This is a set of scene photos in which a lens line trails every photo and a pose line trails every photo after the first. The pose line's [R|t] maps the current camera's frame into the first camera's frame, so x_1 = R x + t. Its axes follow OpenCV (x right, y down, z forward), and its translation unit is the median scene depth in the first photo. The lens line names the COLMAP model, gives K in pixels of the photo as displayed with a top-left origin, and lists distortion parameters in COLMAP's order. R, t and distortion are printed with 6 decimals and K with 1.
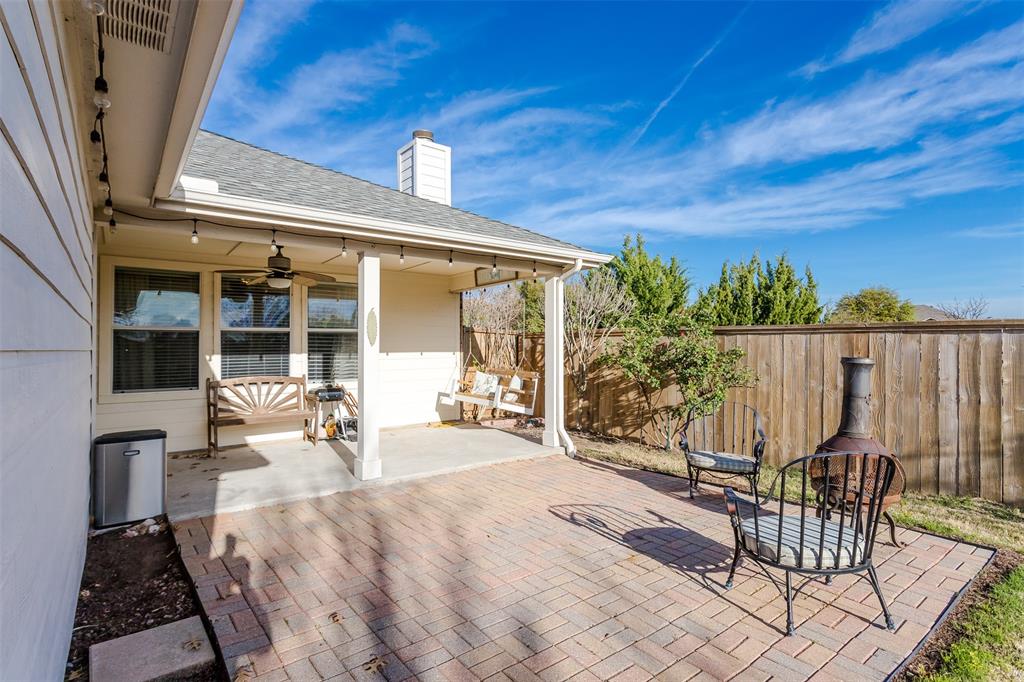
lens RADIAL K [[489.1, 0, 510.9], [0, 489.1, 337.3], [0, 0, 1]] dist [-0.001322, 0.001812]
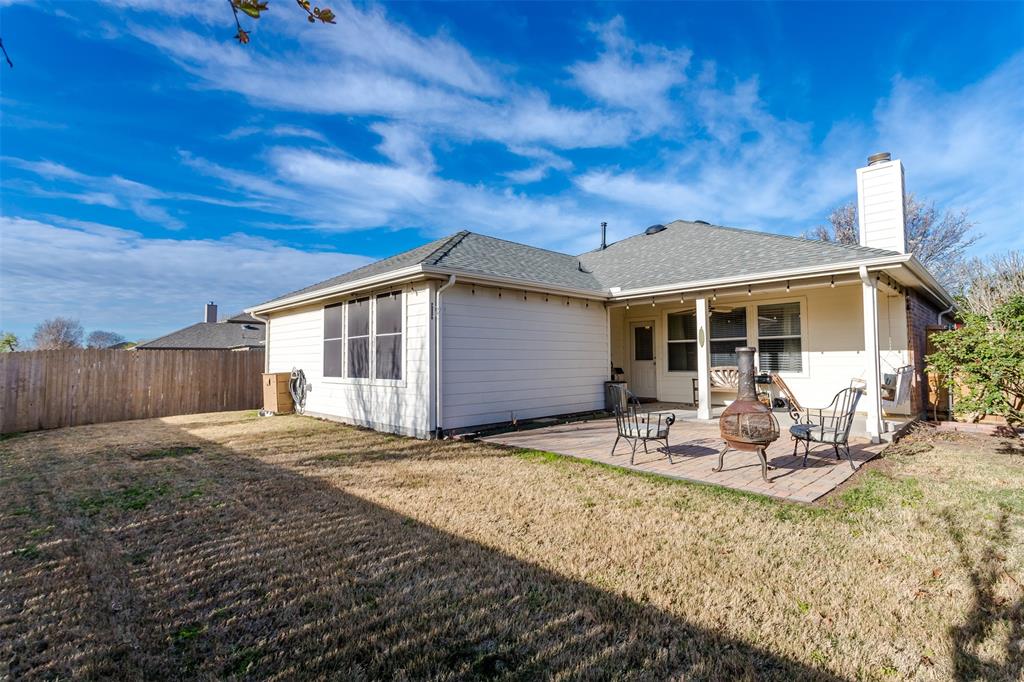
lens RADIAL K [[489.1, 0, 510.9], [0, 489.1, 337.3], [0, 0, 1]] dist [-0.001322, 0.001812]
pose [[0.102936, -0.050281, -0.993416, 1.231001], [0.026058, 0.998515, -0.047839, 0.043847], [0.994347, -0.020962, 0.104093, 0.071508]]
